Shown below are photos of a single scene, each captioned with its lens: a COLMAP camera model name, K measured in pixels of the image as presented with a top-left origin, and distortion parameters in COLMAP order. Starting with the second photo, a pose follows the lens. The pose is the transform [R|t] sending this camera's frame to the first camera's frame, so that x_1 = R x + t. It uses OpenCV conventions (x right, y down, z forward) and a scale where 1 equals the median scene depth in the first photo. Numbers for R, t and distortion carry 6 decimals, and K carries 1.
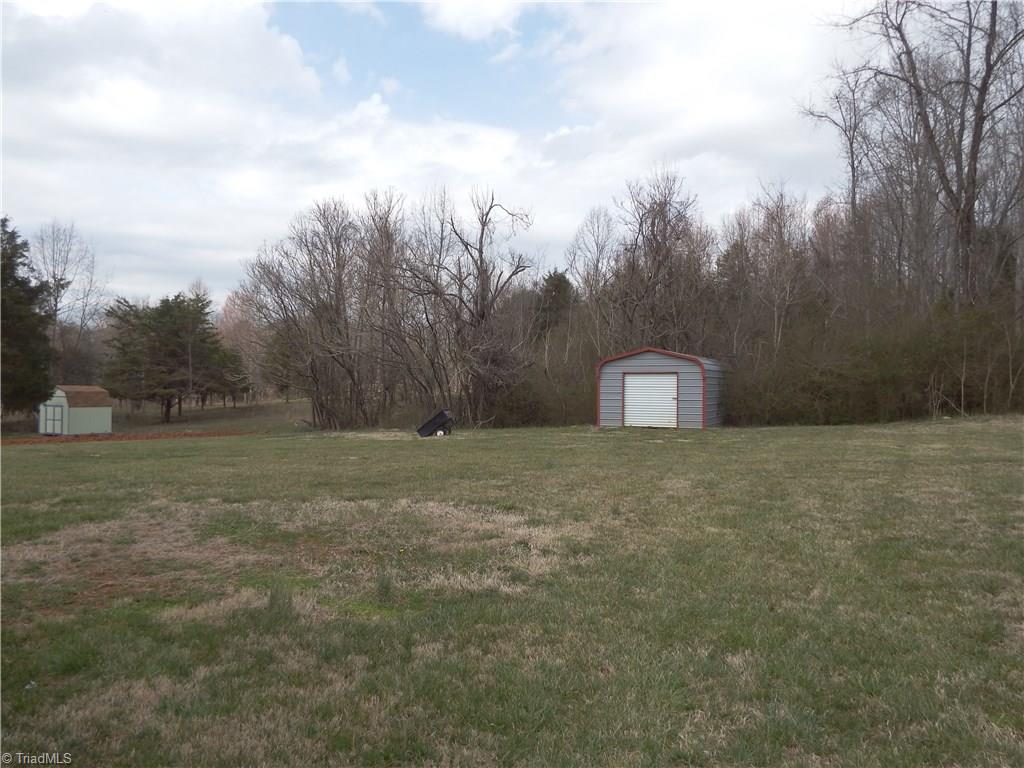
lens RADIAL K [[731.3, 0, 511.7], [0, 731.3, 384.8], [0, 0, 1]] dist [-0.026079, 0.006055]
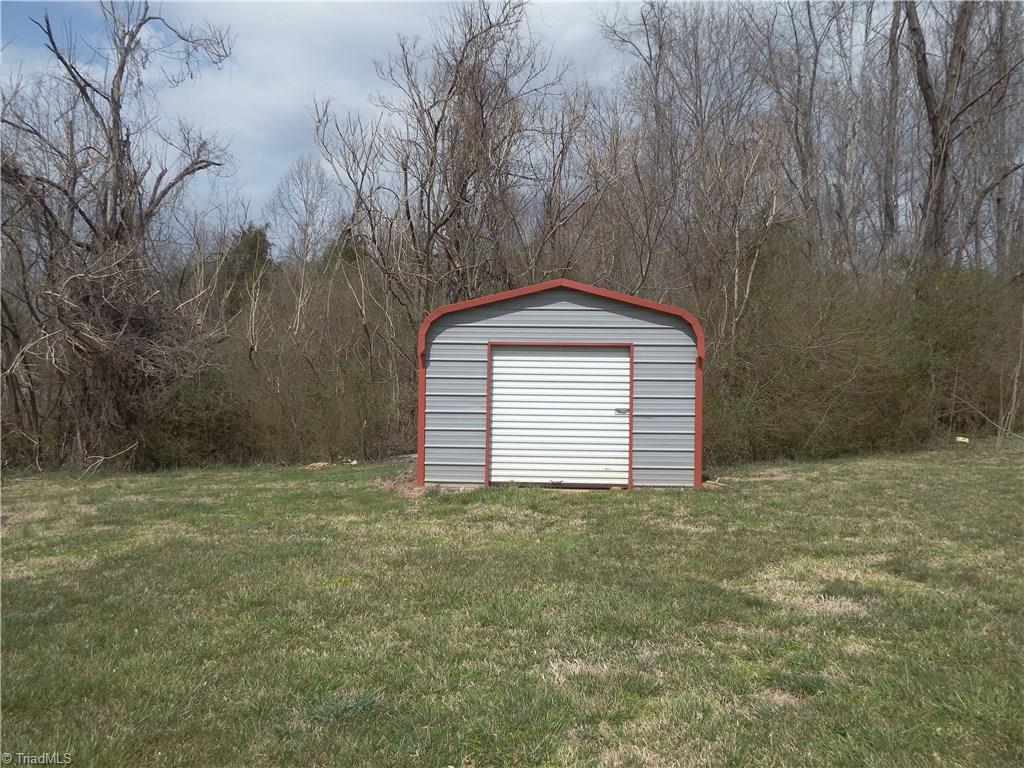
lens RADIAL K [[731.3, 0, 512.8], [0, 731.3, 377.0], [0, 0, 1]] dist [-0.026079, 0.006055]
pose [[0.912405, 0.013427, 0.409068, 0.004895], [-0.009744, 0.999891, -0.011086, 0.003834], [-0.409172, 0.006129, 0.912437, 0.493545]]
